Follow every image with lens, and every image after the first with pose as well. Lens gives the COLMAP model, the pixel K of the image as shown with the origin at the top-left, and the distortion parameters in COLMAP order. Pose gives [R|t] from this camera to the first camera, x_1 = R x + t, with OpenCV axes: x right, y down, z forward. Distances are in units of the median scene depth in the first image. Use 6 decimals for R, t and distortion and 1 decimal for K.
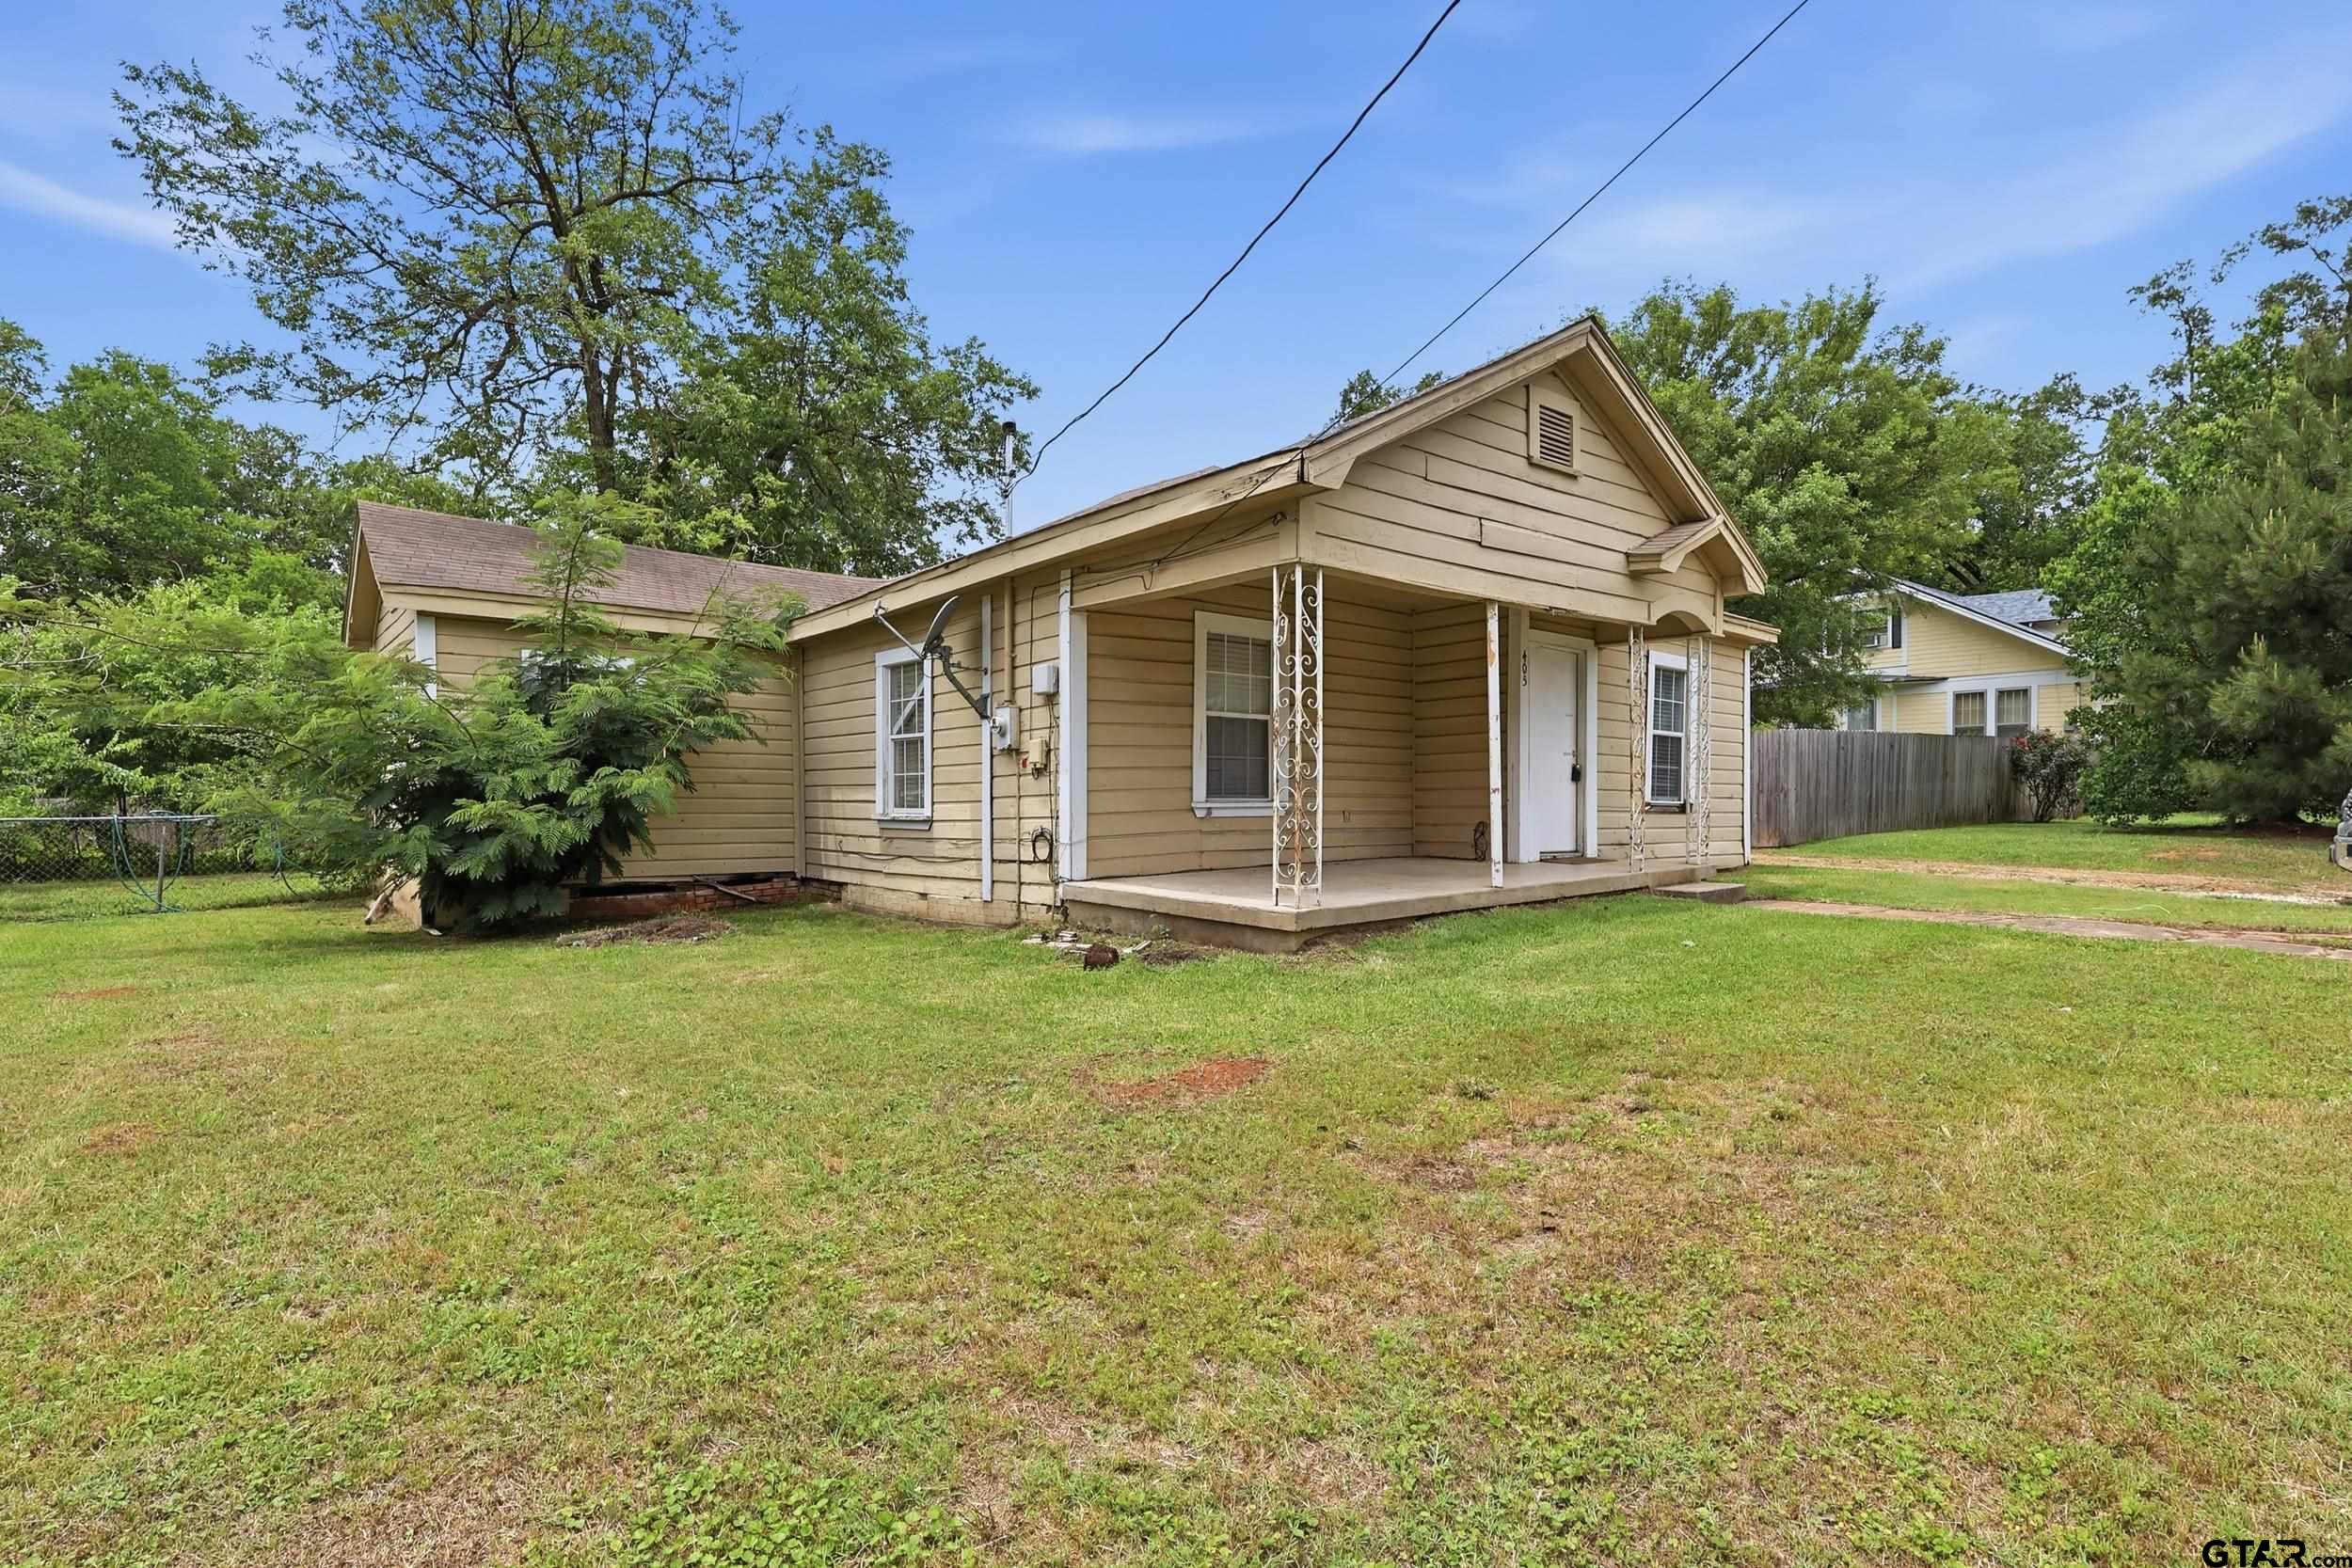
lens RADIAL K [[1106.9, 0, 1169.7], [0, 1106.9, 787.4], [0, 0, 1]] dist [-0.002243, -0.000488]
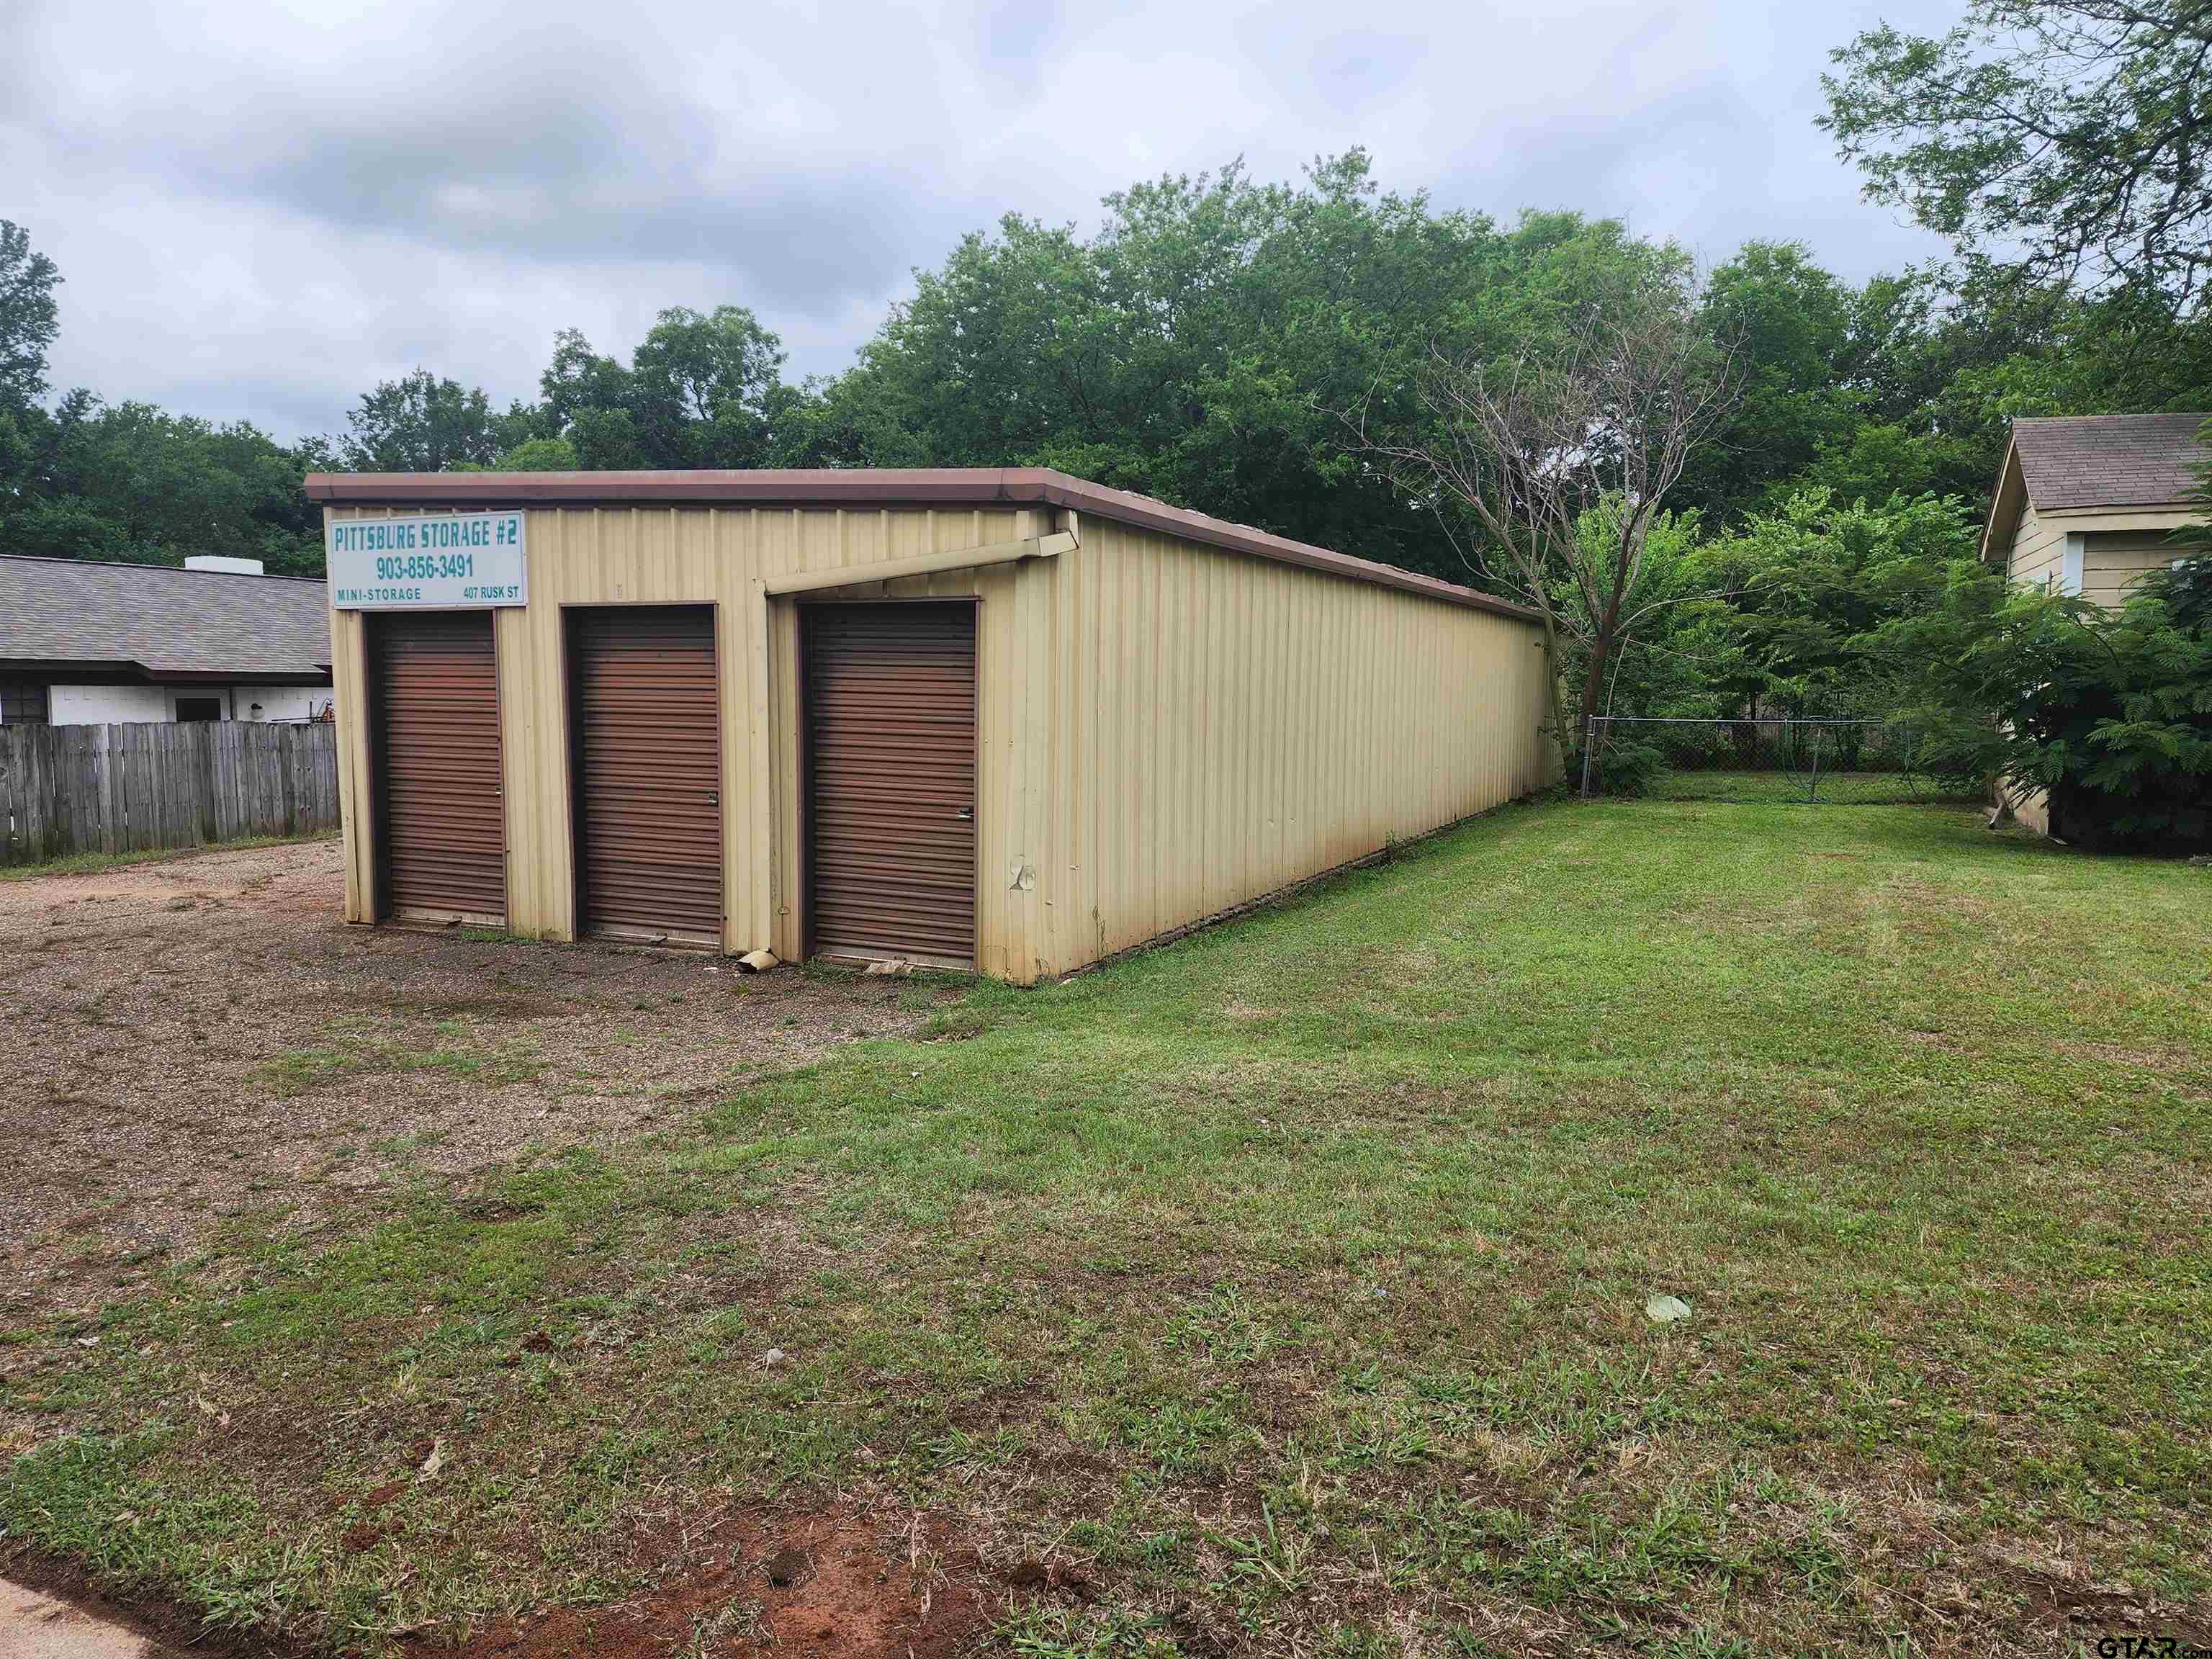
lens RADIAL K [[1465.9, 0, 1106.0], [0, 1465.9, 829.5], [0, 0, 1]] dist [0.082694, -0.058838]
pose [[0.426086, 0.093933, -0.899793, 0.226384], [0.001042, 0.994544, 0.104317, -0.029084], [0.904682, -0.045386, 0.423663, -0.418793]]
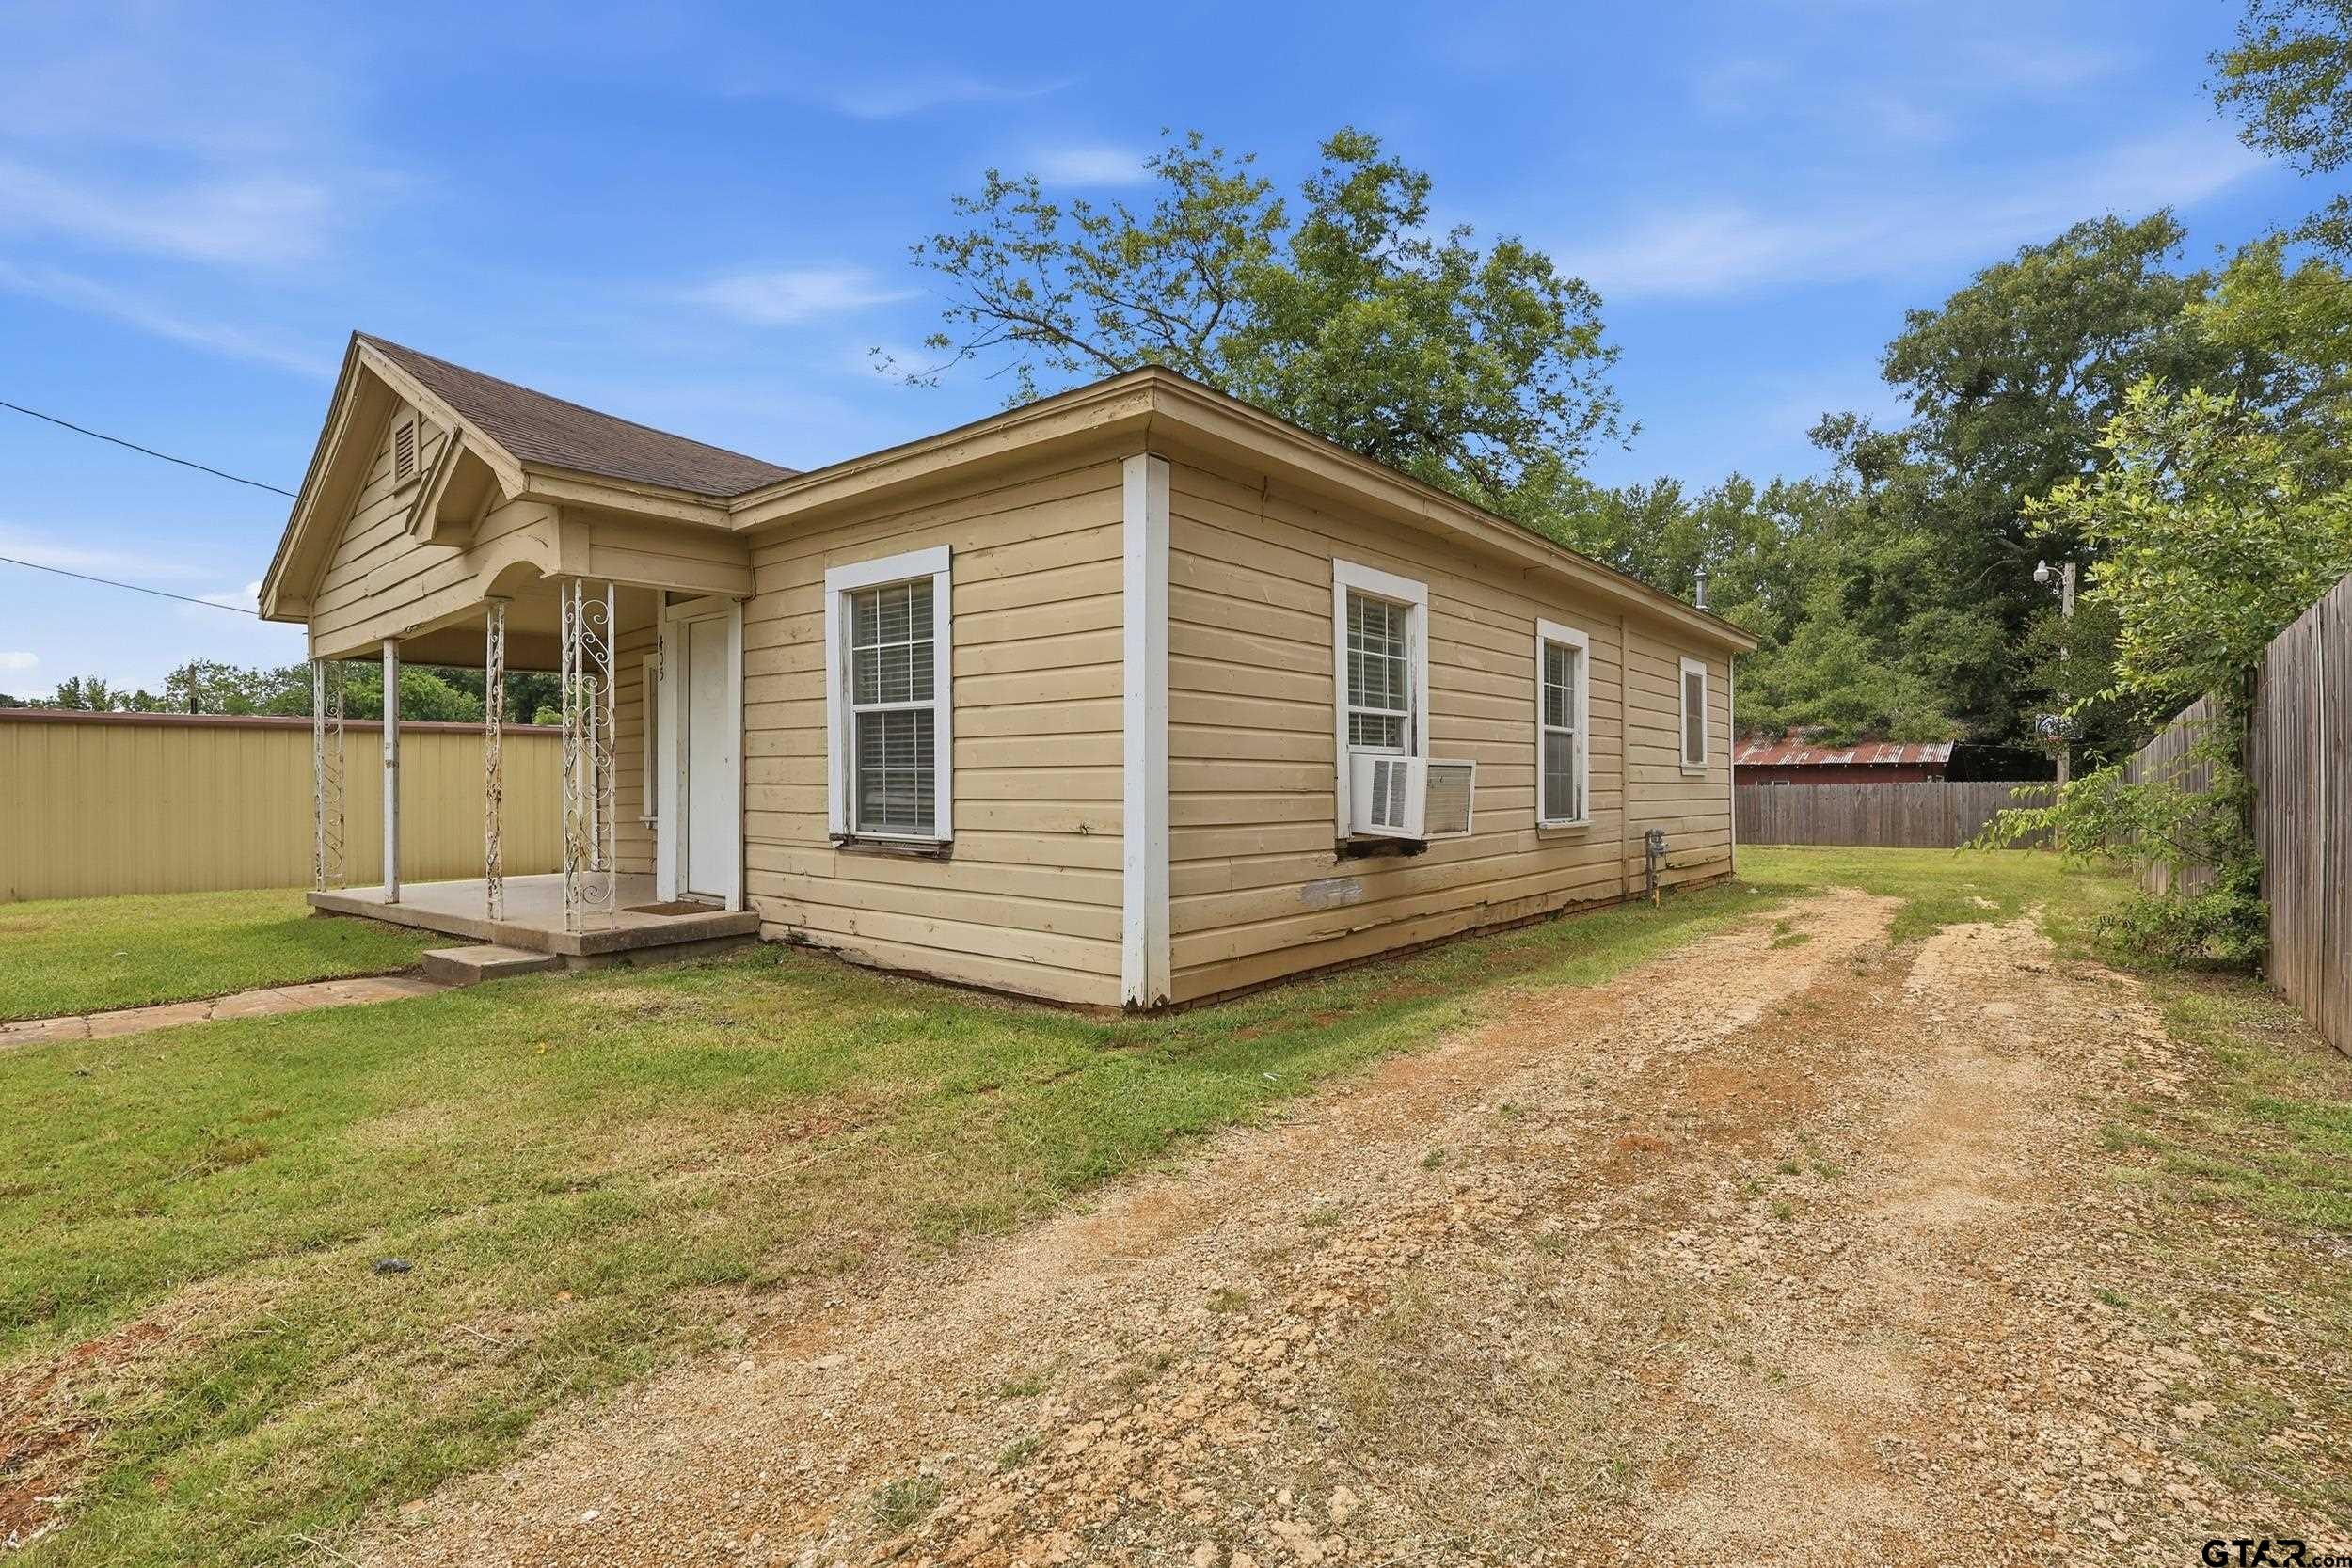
lens RADIAL K [[1106.9, 0, 1169.7], [0, 1106.9, 787.4], [0, 0, 1]] dist [-0.002243, -0.000488]
pose [[0.178374, -0.000456, -0.983963, 1.194654], [0.012076, 0.999926, 0.001725, -0.011408], [0.983889, -0.012190, 0.178367, 1.241798]]
